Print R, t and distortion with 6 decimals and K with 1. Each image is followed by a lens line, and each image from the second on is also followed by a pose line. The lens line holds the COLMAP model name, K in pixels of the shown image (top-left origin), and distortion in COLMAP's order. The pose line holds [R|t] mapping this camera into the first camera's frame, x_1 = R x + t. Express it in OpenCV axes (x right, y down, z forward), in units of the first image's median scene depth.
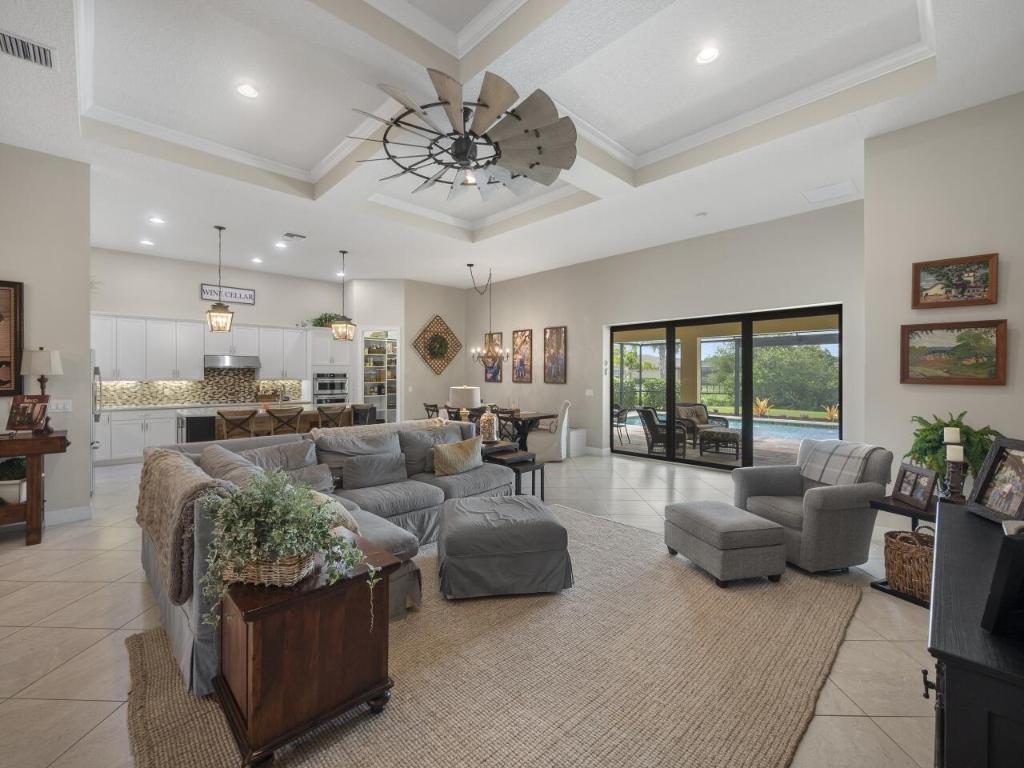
lens RADIAL K [[436.5, 0, 506.4], [0, 436.5, 376.0], [0, 0, 1]] dist [-0.010207, 0.001232]
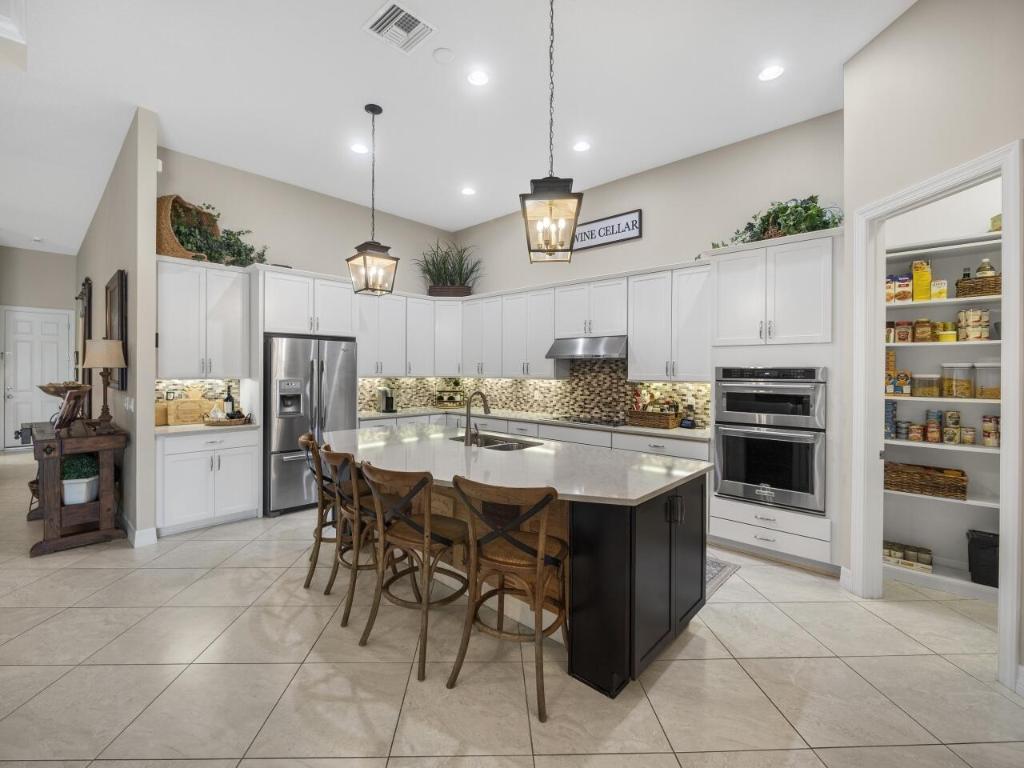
lens RADIAL K [[445.9, 0, 508.3], [0, 445.9, 374.8], [0, 0, 1]] dist [-0.003547, 0.001534]
pose [[0.054916, 0.007240, -0.998465, -0.076504], [-0.007872, 0.999946, 0.006818, -0.001169], [0.998460, 0.007486, 0.054970, 1.216335]]
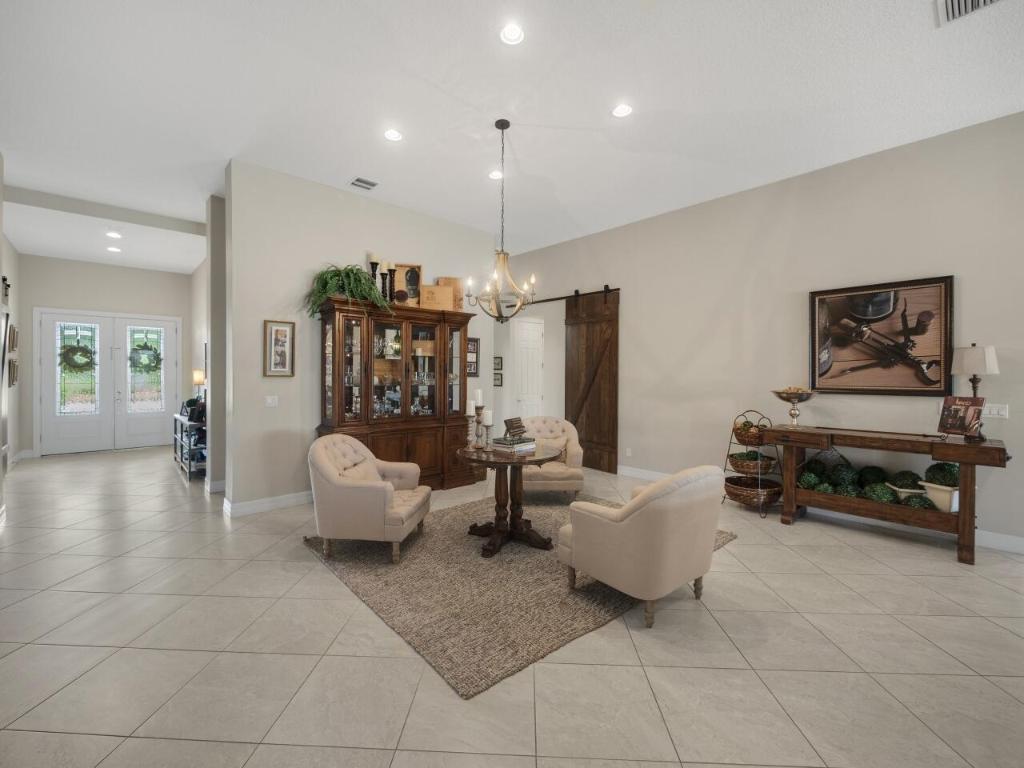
lens RADIAL K [[445.9, 0, 506.5], [0, 445.9, 375.8], [0, 0, 1]] dist [-0.003547, 0.001534]
pose [[-0.021361, 0.004552, -0.999761, -0.094695], [-0.003190, 0.999984, 0.004621, -0.000828], [0.999767, 0.003288, -0.021347, 0.039099]]
